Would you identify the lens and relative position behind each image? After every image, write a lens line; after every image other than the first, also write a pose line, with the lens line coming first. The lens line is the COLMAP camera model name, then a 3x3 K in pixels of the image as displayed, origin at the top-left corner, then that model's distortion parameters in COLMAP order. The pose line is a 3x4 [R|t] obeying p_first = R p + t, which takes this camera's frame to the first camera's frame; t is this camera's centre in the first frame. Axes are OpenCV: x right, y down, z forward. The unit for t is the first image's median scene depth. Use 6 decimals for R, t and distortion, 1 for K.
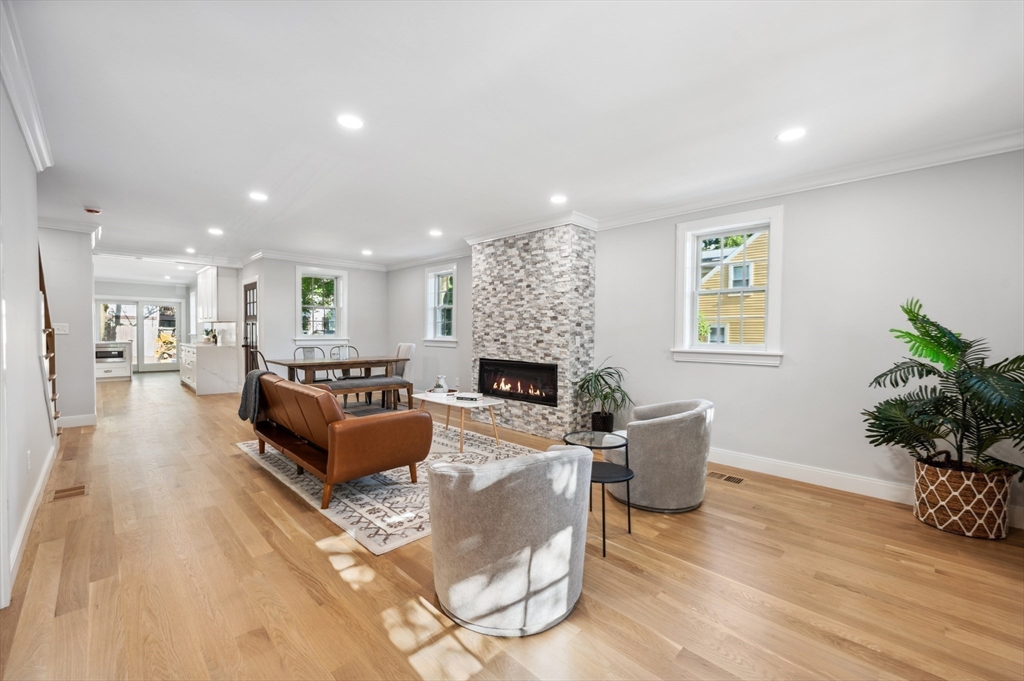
lens RADIAL K [[414.7, 0, 512.8], [0, 414.7, 342.6], [0, 0, 1]] dist [-0.003574, 0.000993]
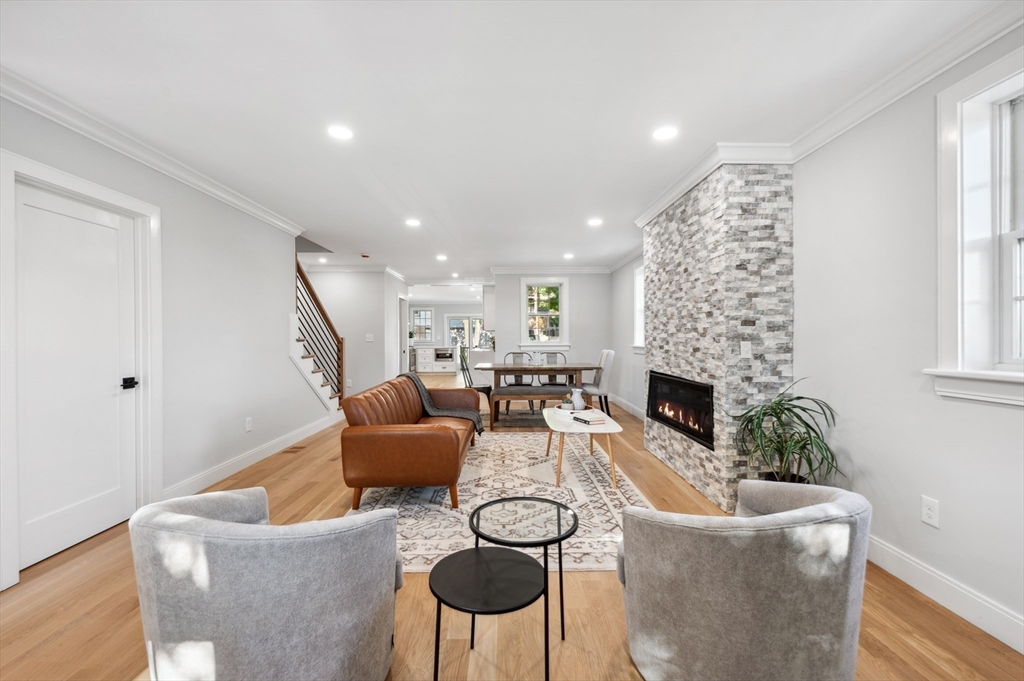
lens RADIAL K [[414.7, 0, 511.2], [0, 414.7, 337.9], [0, 0, 1]] dist [-0.003574, 0.000993]
pose [[0.714095, -0.010436, -0.699971, 0.294467], [-0.006626, 0.999743, -0.021666, -0.004545], [0.700017, 0.020110, 0.713843, 0.275802]]
